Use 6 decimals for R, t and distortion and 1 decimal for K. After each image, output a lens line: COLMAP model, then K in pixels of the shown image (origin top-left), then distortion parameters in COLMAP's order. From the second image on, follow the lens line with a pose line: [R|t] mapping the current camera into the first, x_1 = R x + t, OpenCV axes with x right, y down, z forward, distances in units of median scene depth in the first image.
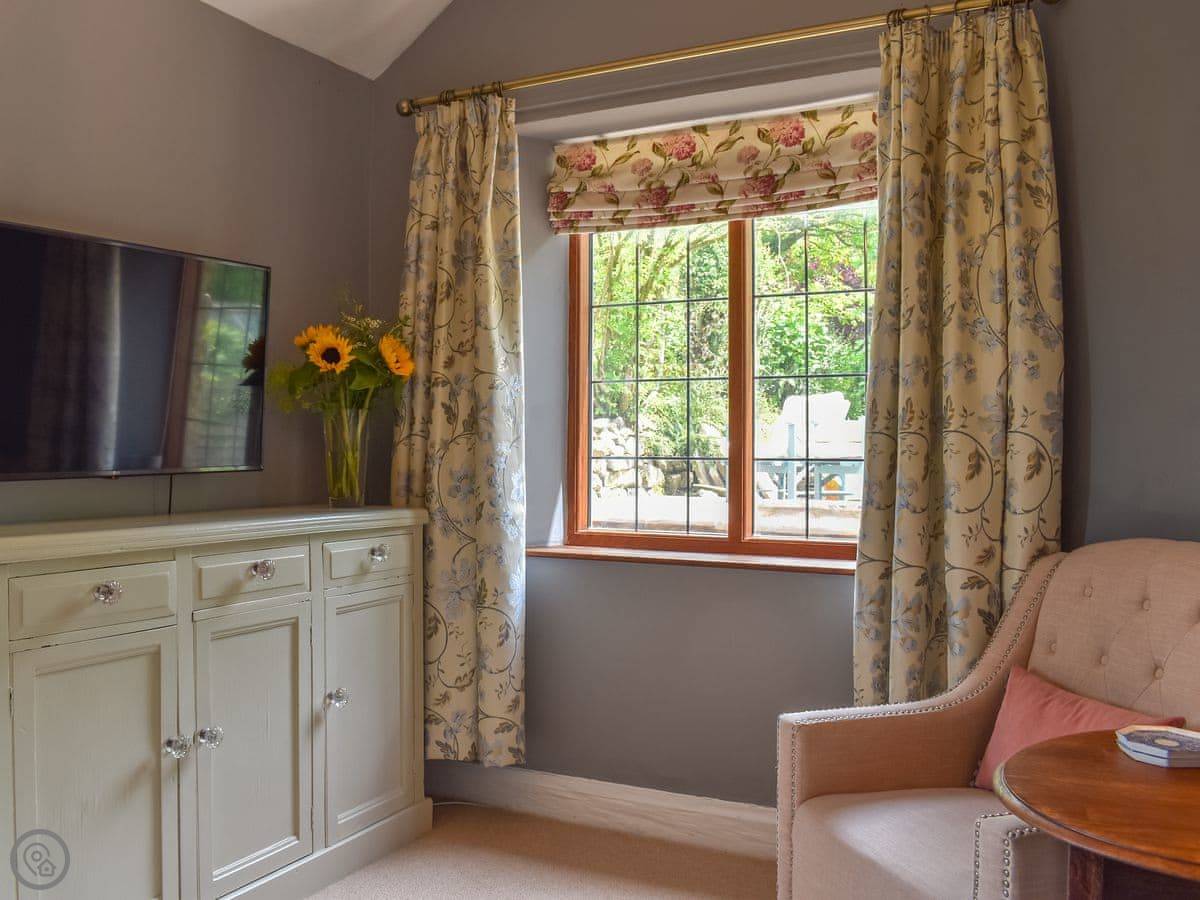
lens RADIAL K [[1070.5, 0, 658.7], [0, 1070.5, 472.3], [0, 0, 1]] dist [-0.092158, 0.007932]
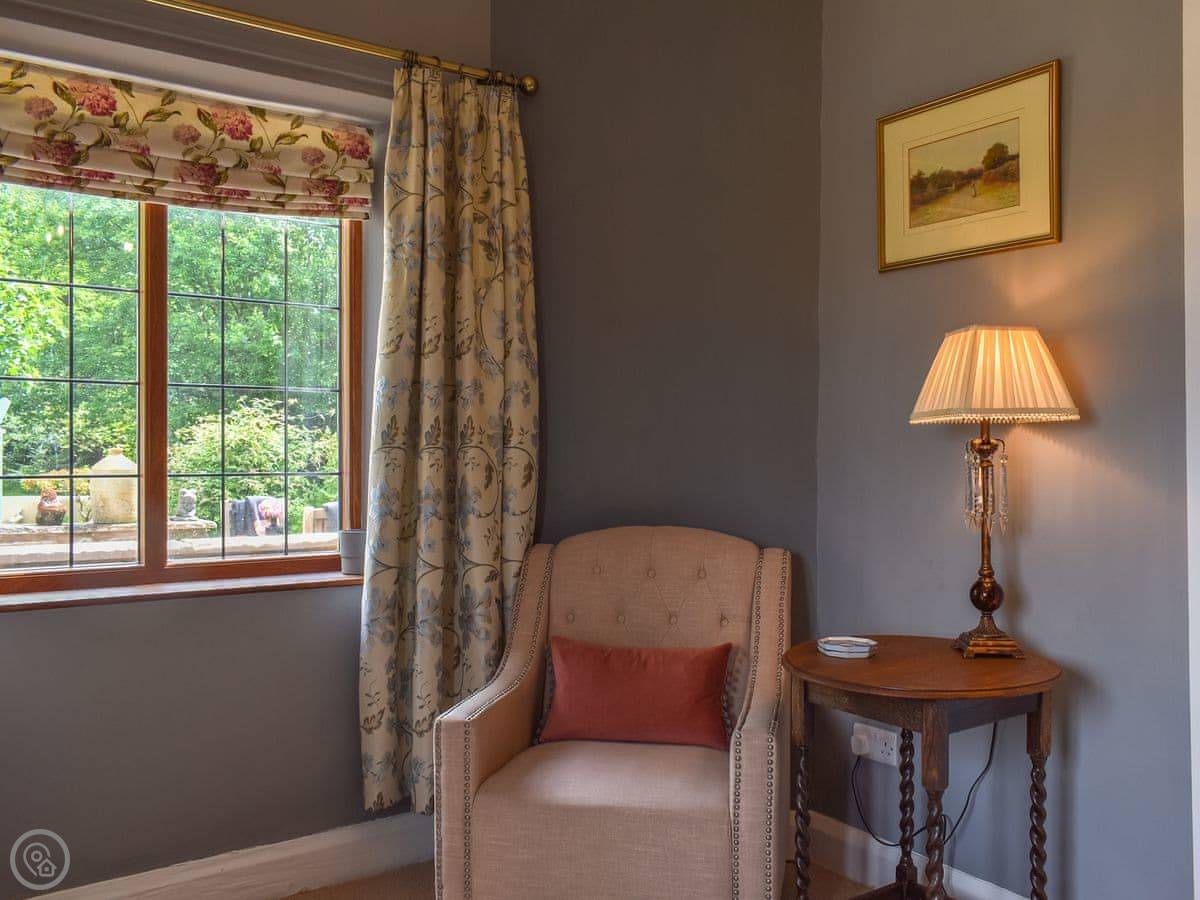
lens RADIAL K [[1047.1, 0, 600.2], [0, 1047.1, 484.8], [0, 0, 1]] dist [0.011229, 0.015595]
pose [[0.477368, -0.025045, 0.878347, -0.621752], [0.025386, 0.999570, 0.014705, -0.009987], [-0.878337, 0.015278, 0.477798, 0.320206]]
